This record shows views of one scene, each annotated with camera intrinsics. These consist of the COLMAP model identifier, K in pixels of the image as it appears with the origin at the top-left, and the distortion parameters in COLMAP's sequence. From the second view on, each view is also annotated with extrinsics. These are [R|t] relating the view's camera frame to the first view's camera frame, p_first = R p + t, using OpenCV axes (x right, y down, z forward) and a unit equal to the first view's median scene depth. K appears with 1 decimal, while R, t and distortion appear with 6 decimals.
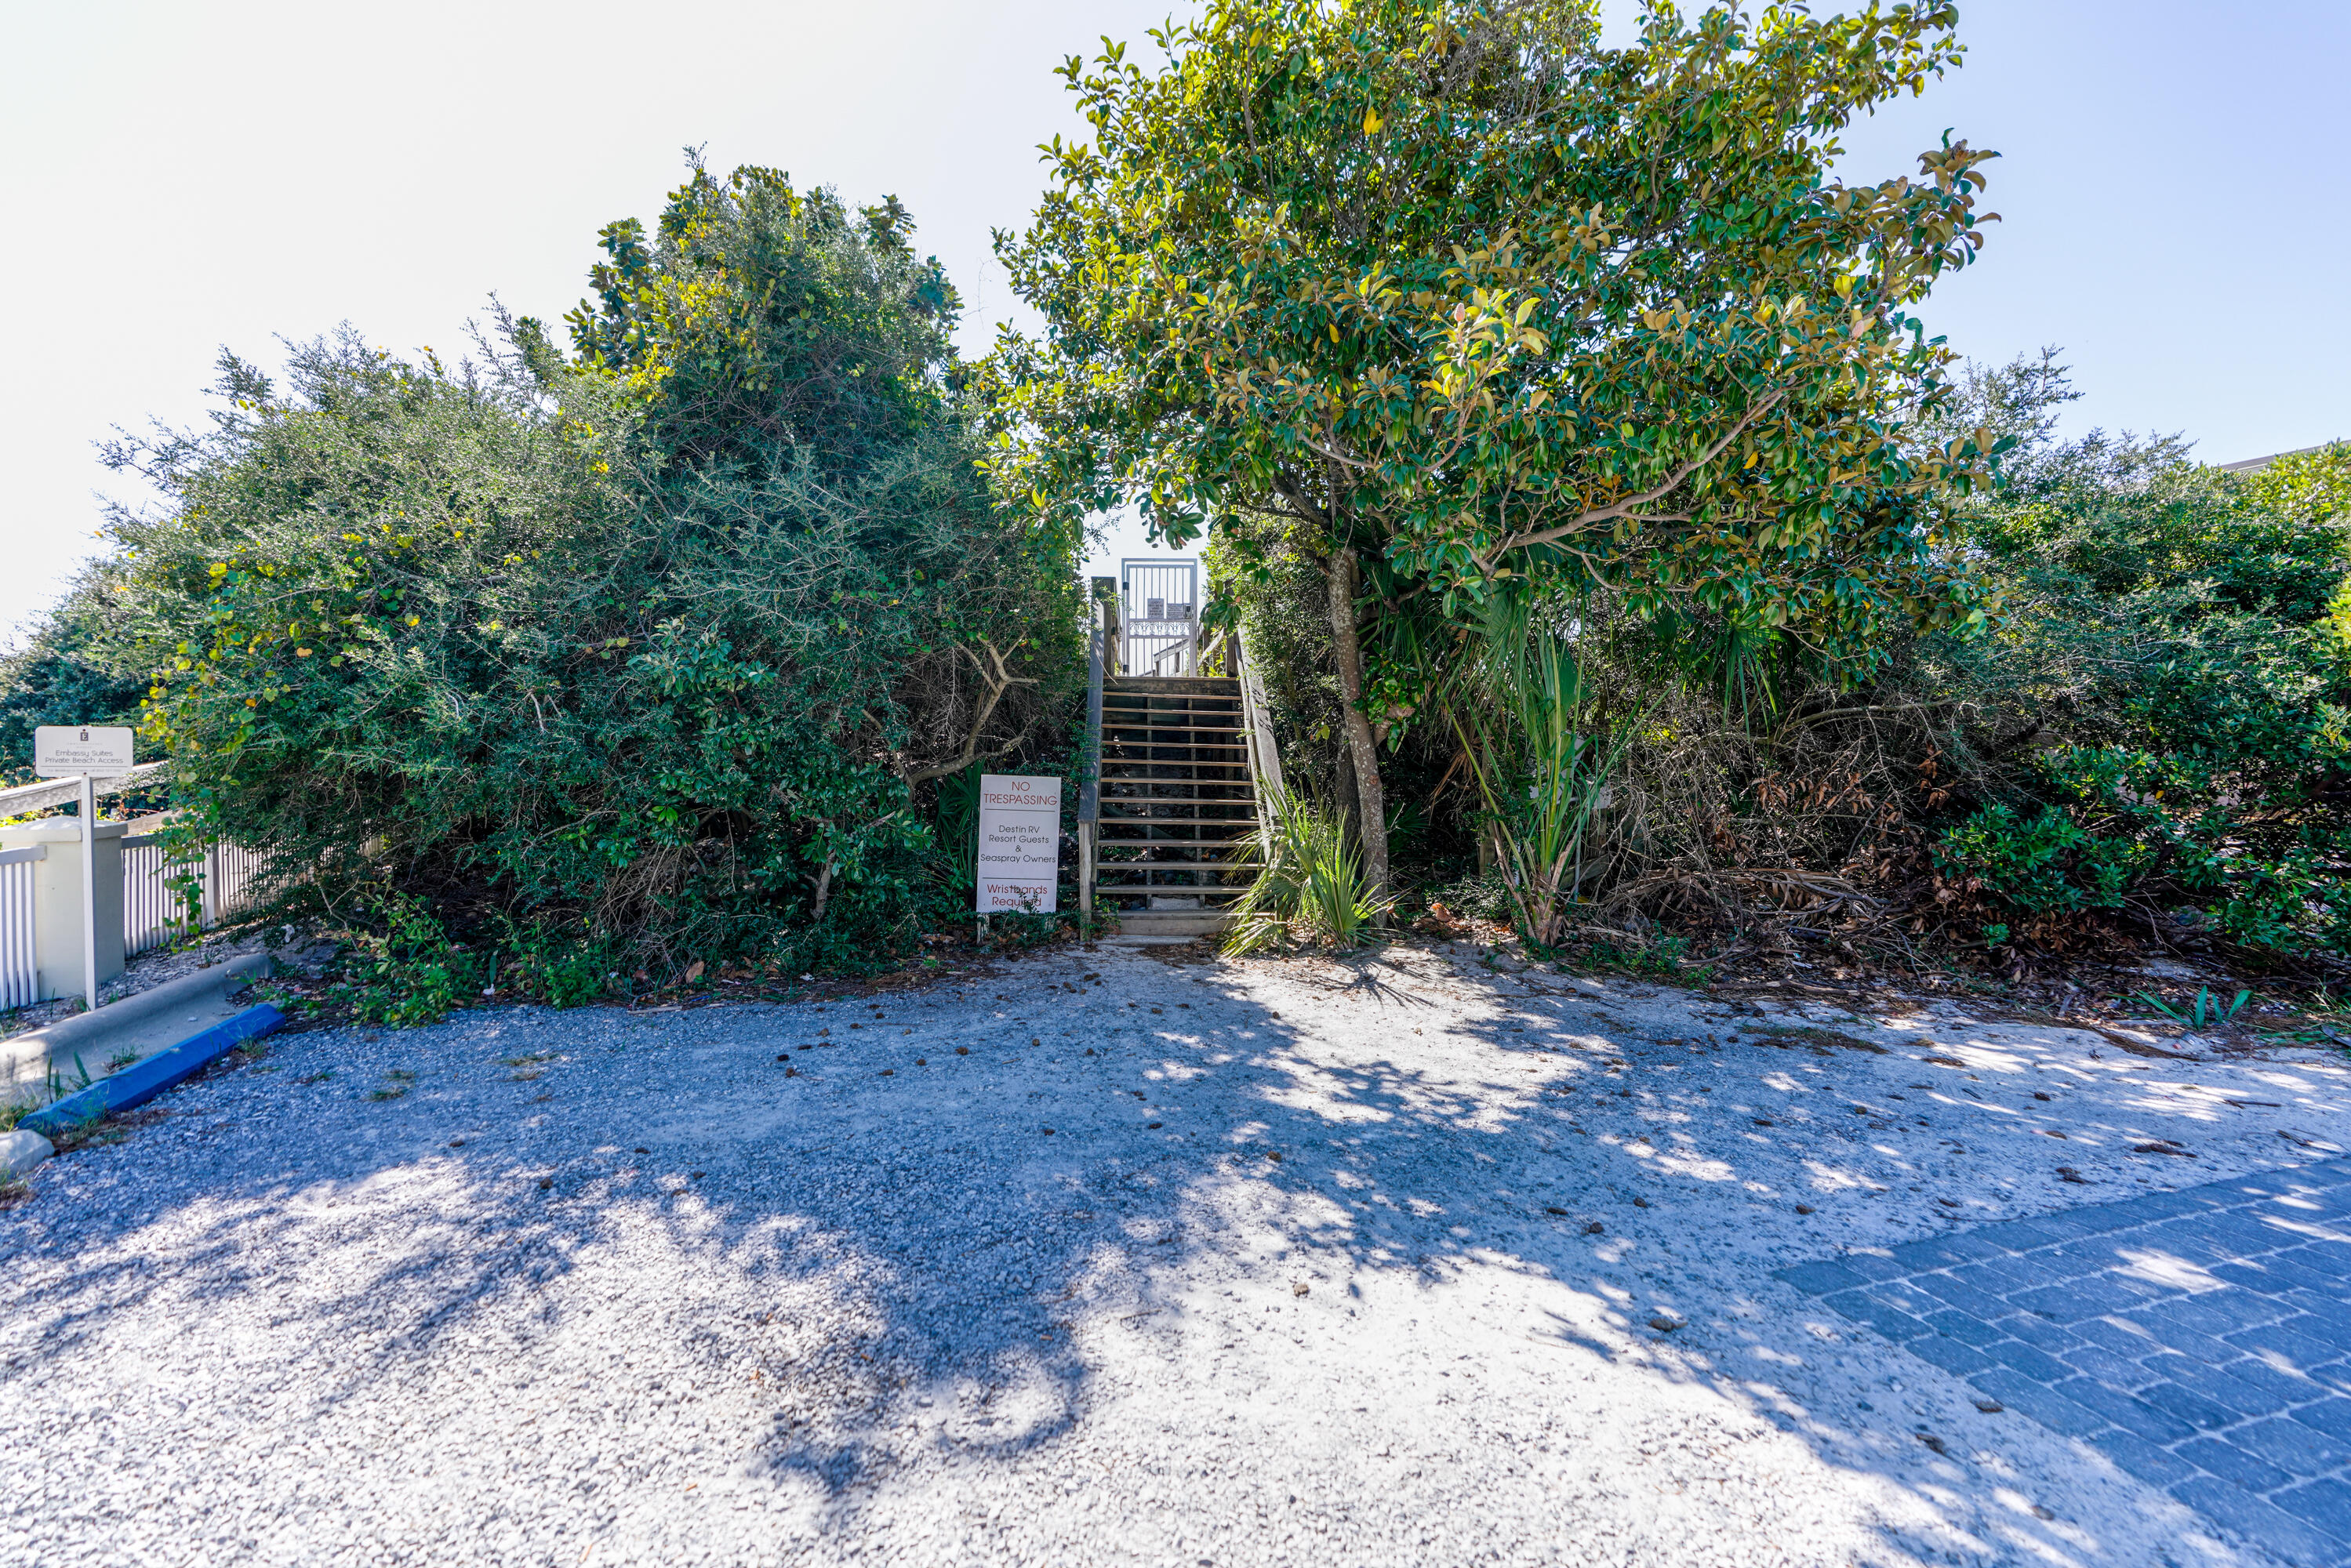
lens RADIAL K [[1114.7, 0, 1178.1], [0, 1114.7, 782.3], [0, 0, 1]] dist [-0.001703, 0.000409]
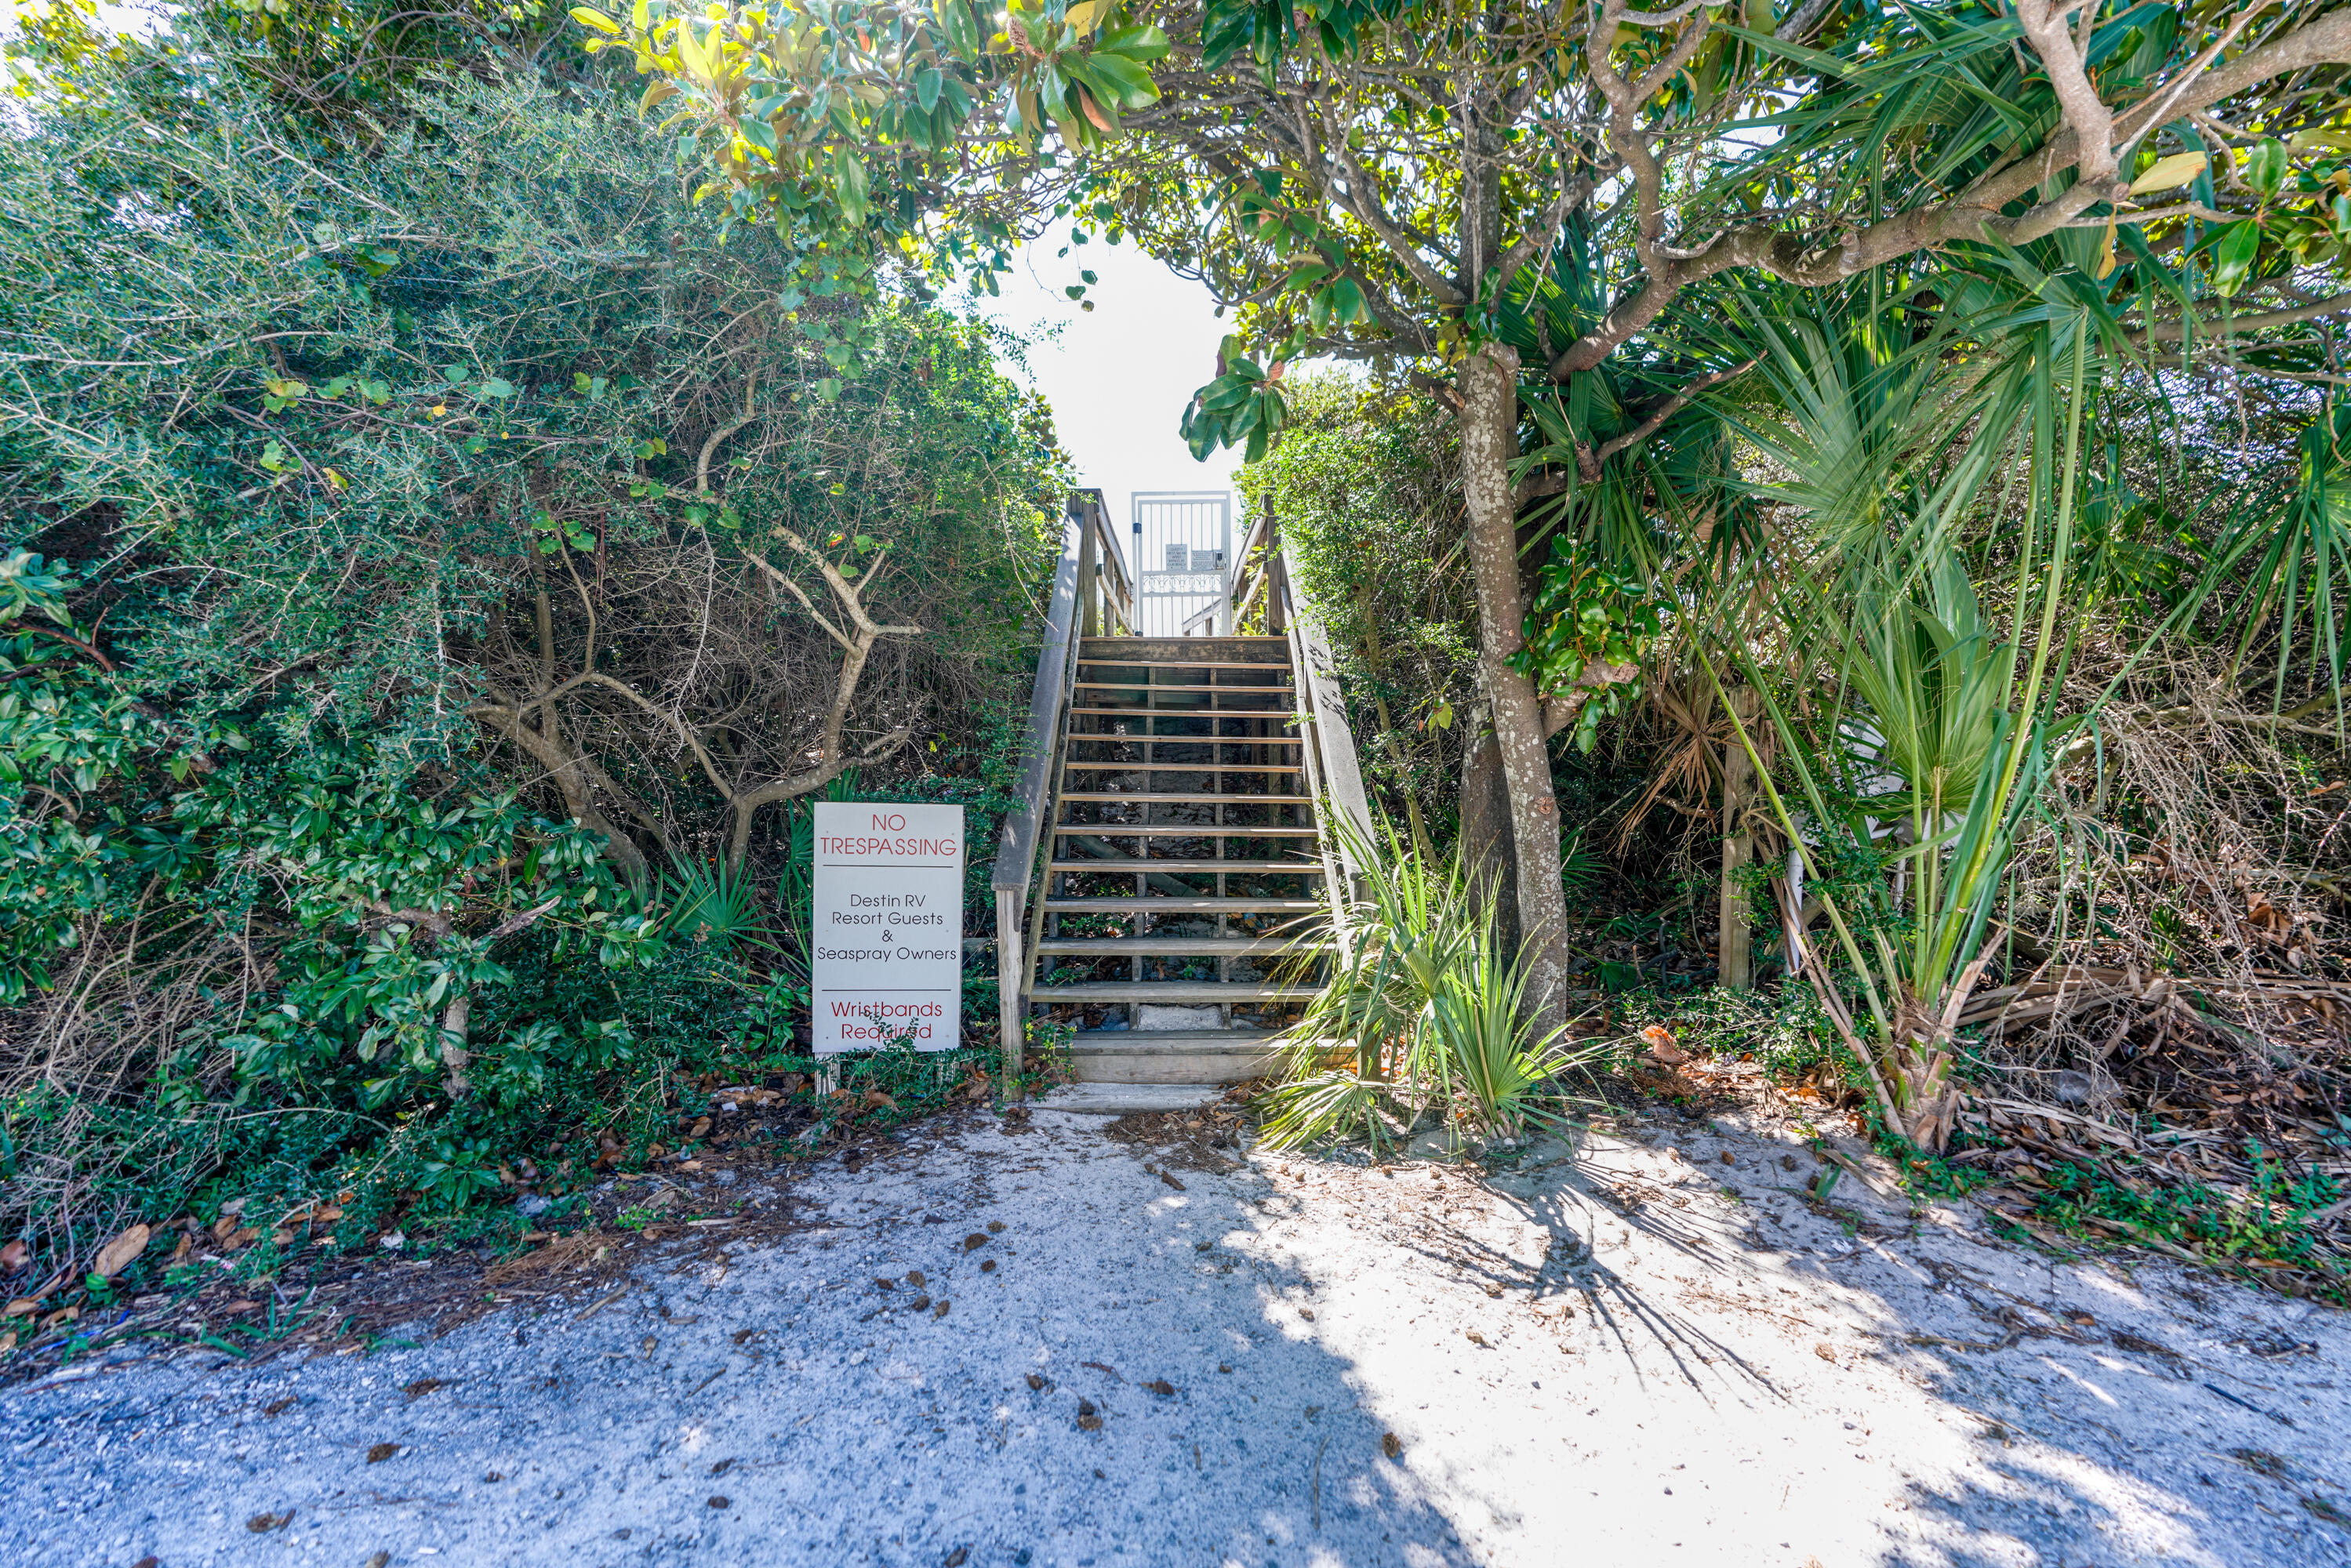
lens RADIAL K [[1114.7, 0, 1178.1], [0, 1114.7, 782.3], [0, 0, 1]] dist [-0.001703, 0.000409]
pose [[0.998951, -0.011536, -0.044315, 0.025140], [0.012095, 0.999851, 0.012353, -0.021486], [0.044165, -0.012876, 0.998941, 0.460738]]
